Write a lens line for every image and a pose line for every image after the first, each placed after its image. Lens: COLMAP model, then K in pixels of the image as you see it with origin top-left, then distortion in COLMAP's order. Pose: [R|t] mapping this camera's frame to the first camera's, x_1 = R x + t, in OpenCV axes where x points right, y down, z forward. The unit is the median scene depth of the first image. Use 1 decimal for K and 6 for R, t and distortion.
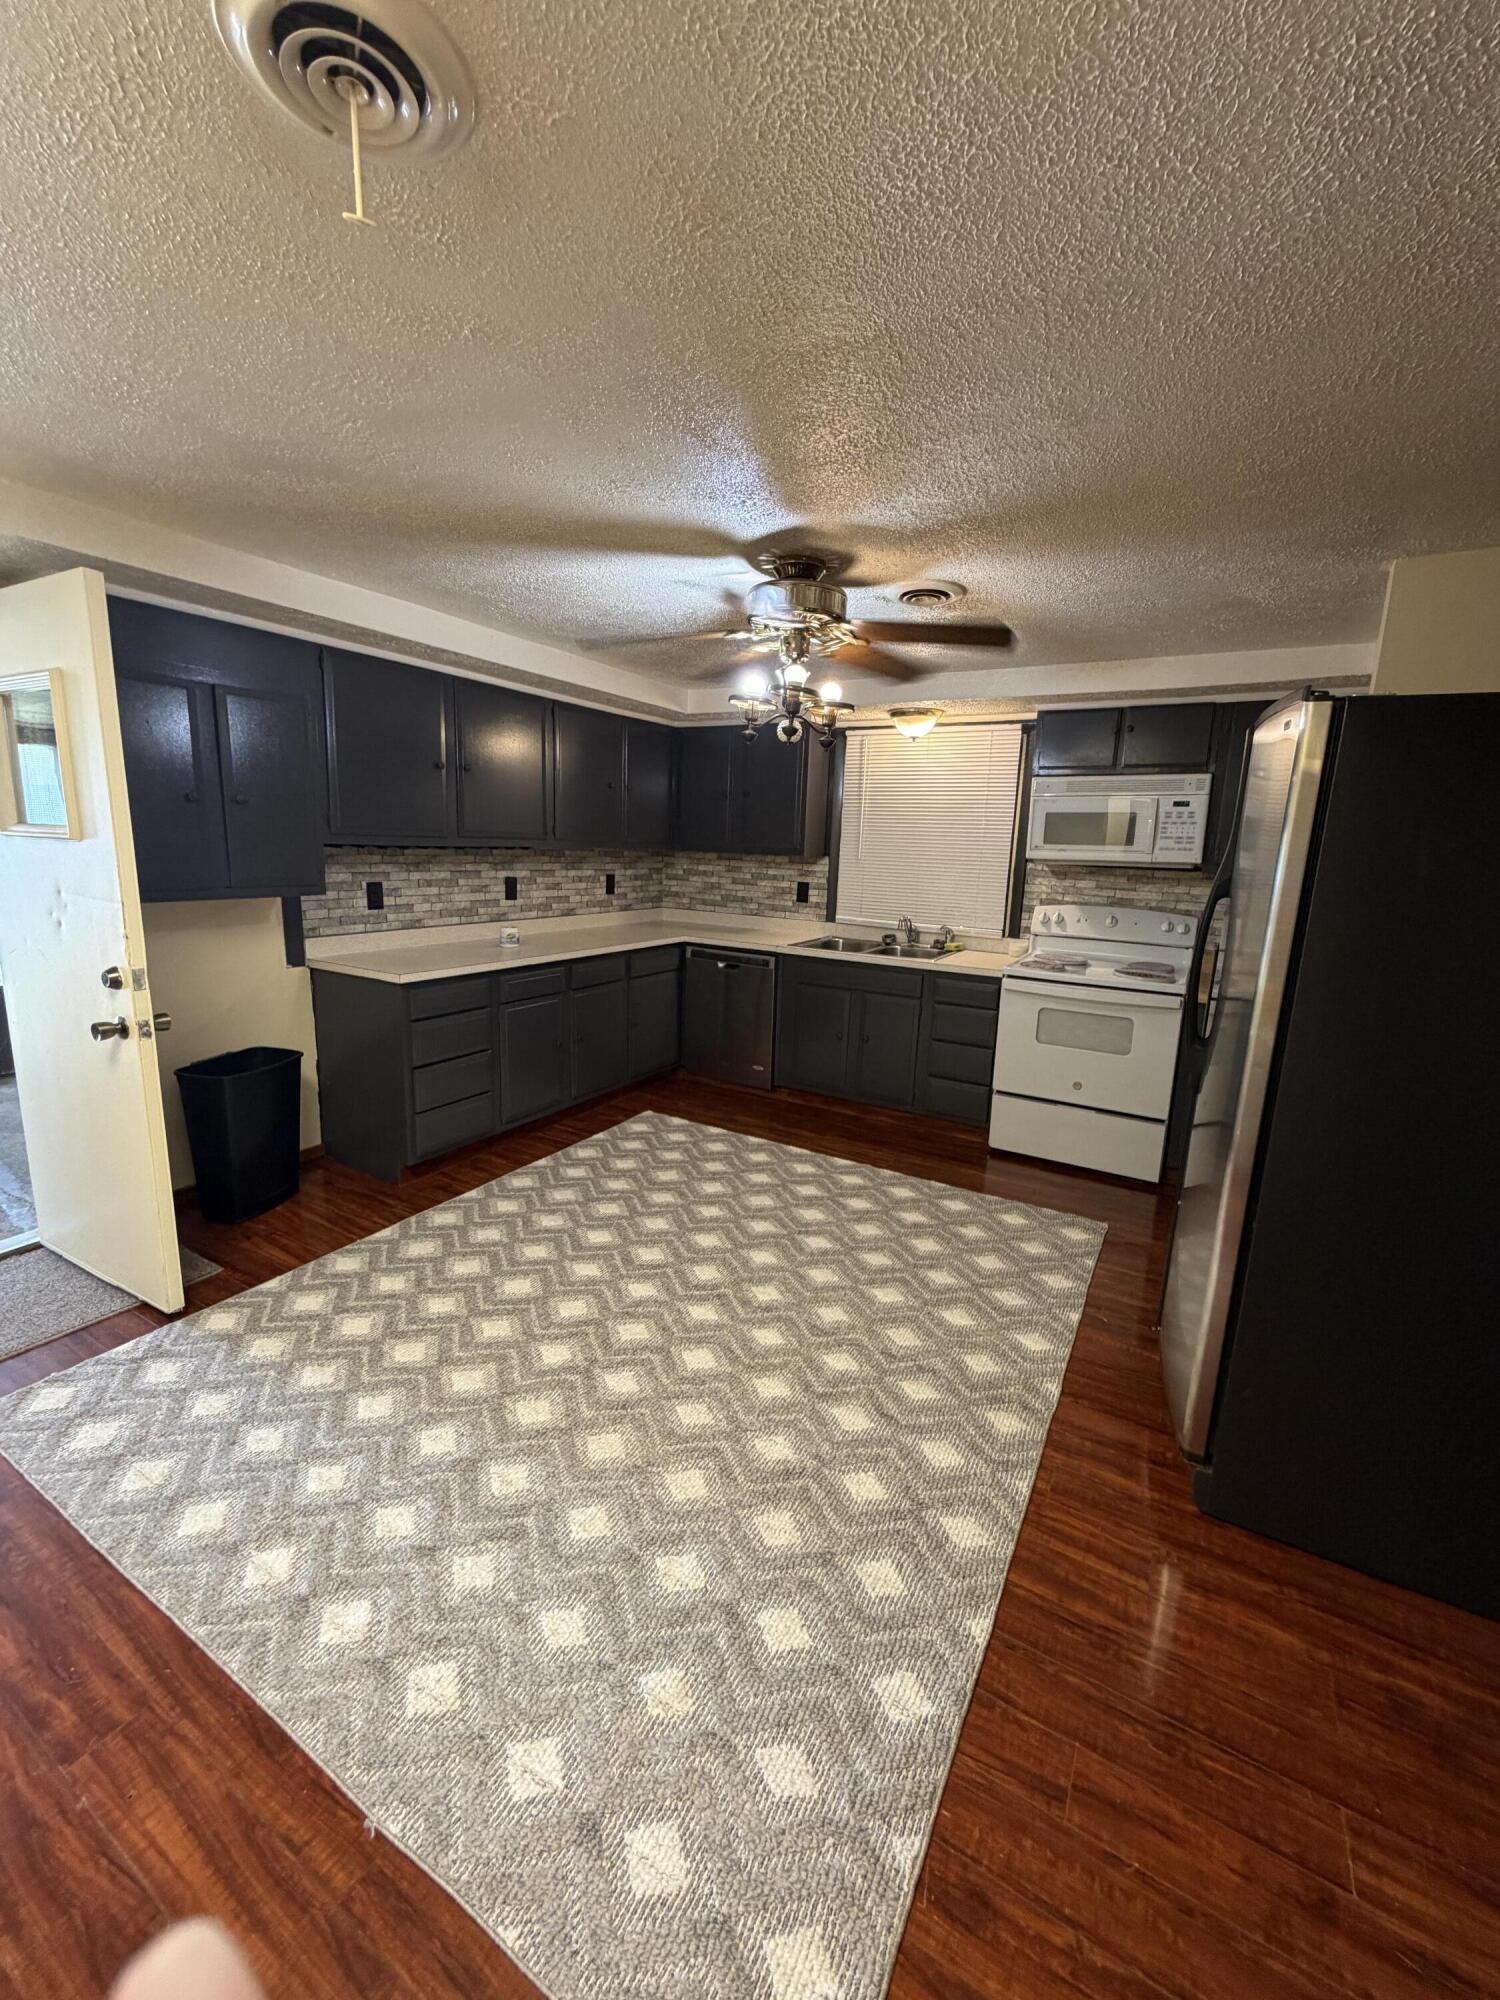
lens RADIAL K [[797.1, 0, 748.5], [0, 797.1, 993.2], [0, 0, 1]] dist [0.009711, -0.005271]
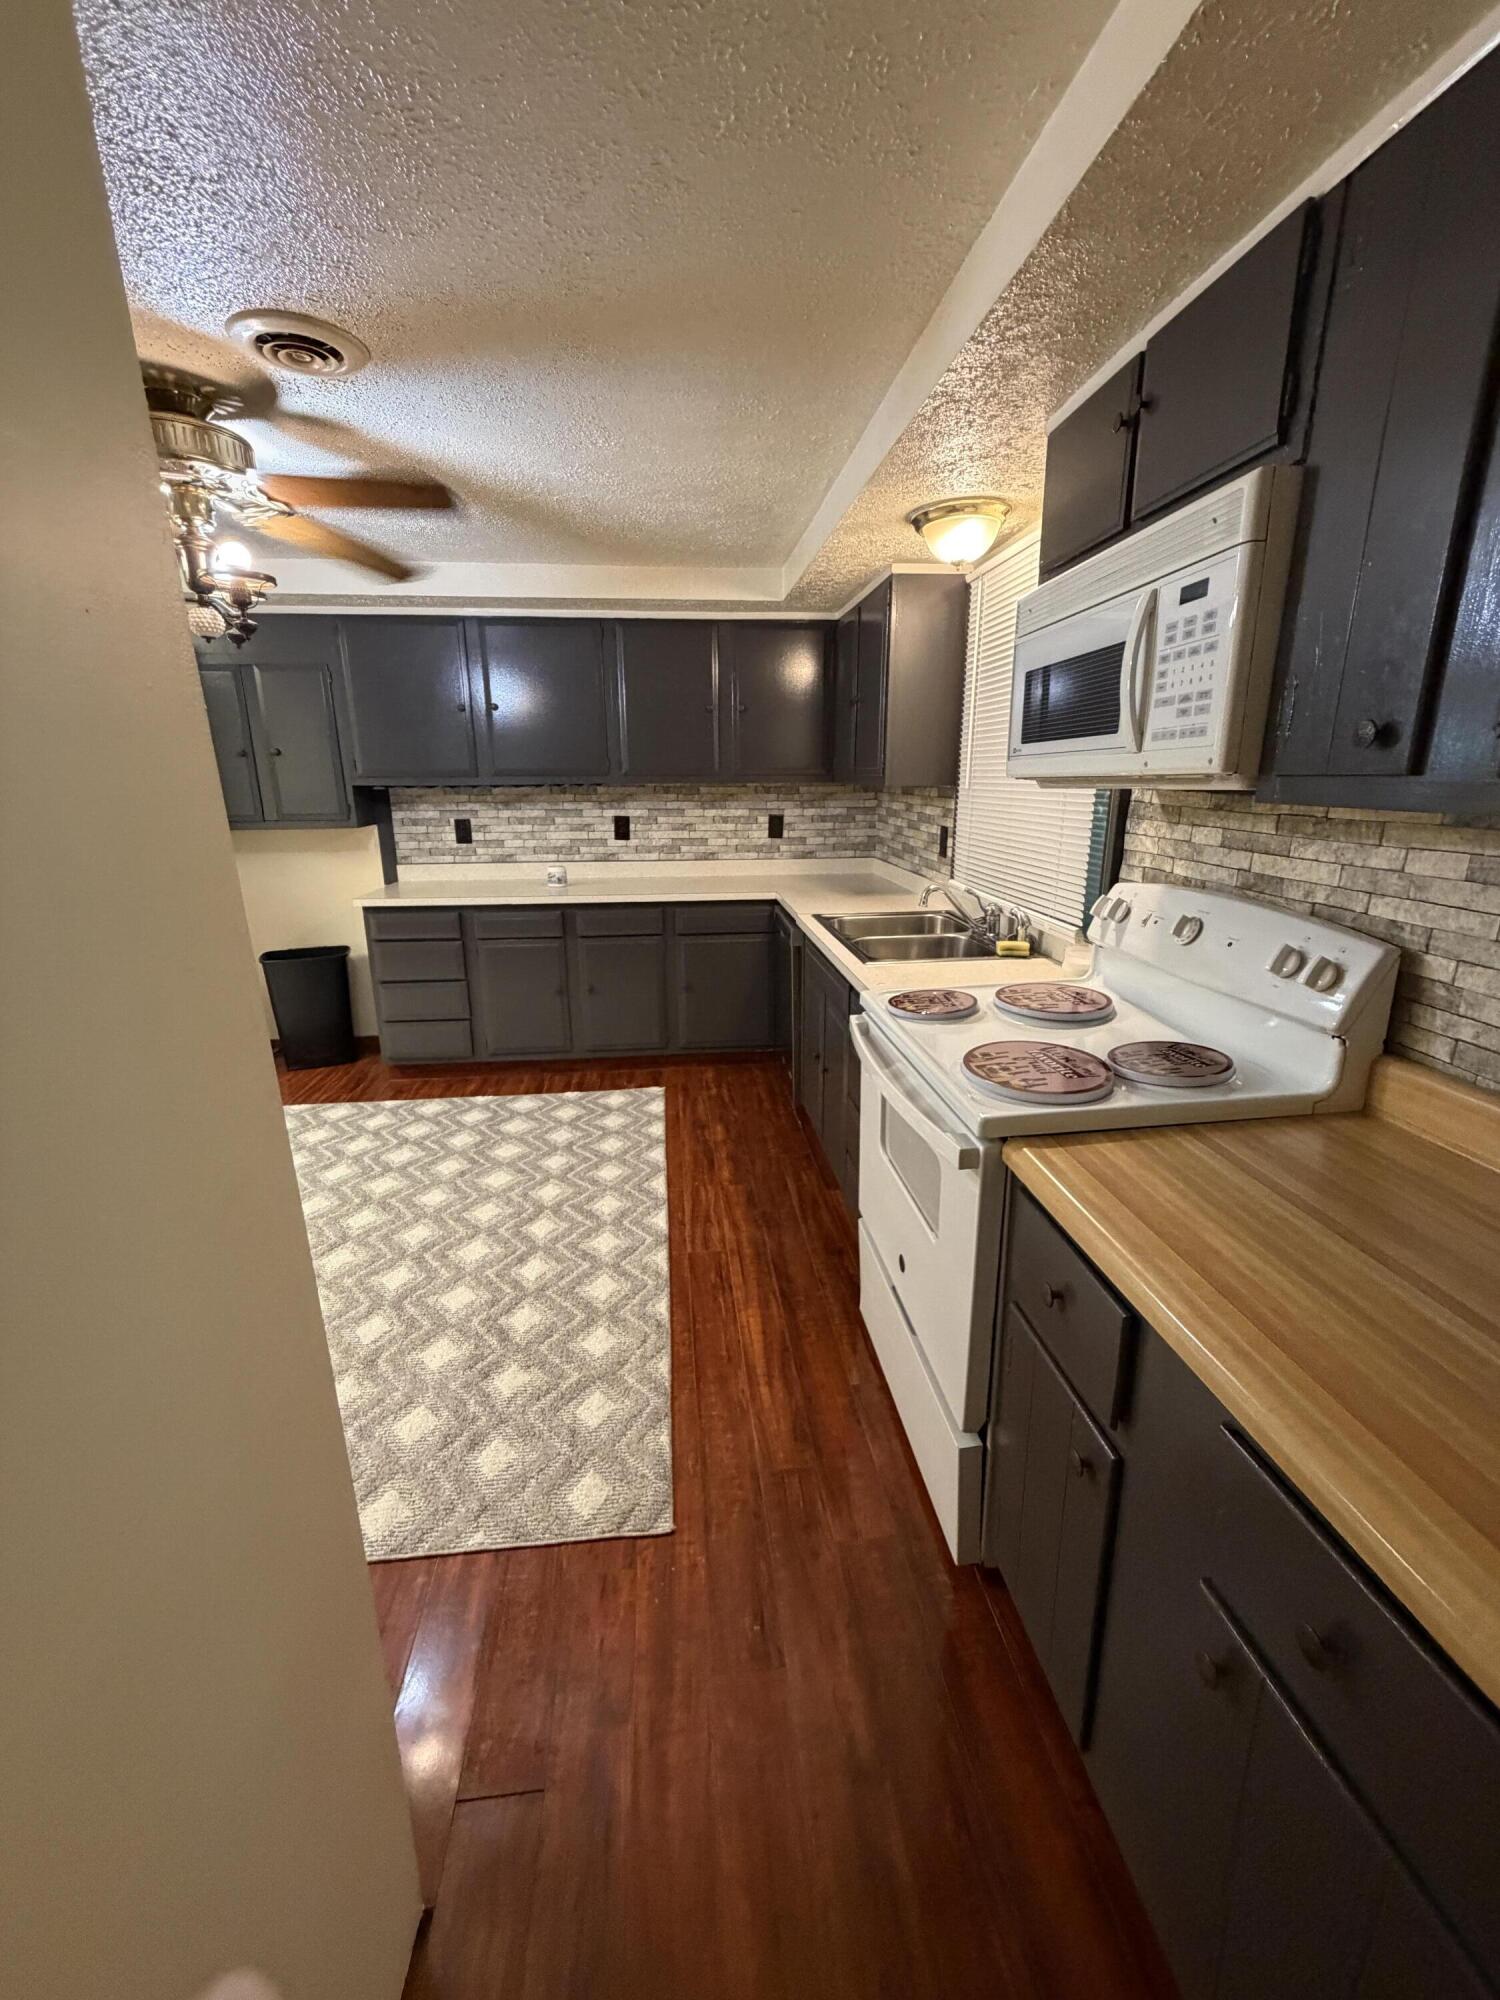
lens RADIAL K [[797.1, 0, 748.5], [0, 797.1, 993.2], [0, 0, 1]] dist [0.009711, -0.005271]
pose [[0.592374, 0.176957, -0.785989, 0.653246], [-0.125356, 0.983943, 0.127048, -0.083838], [0.795851, 0.023268, 0.605045, 0.594757]]
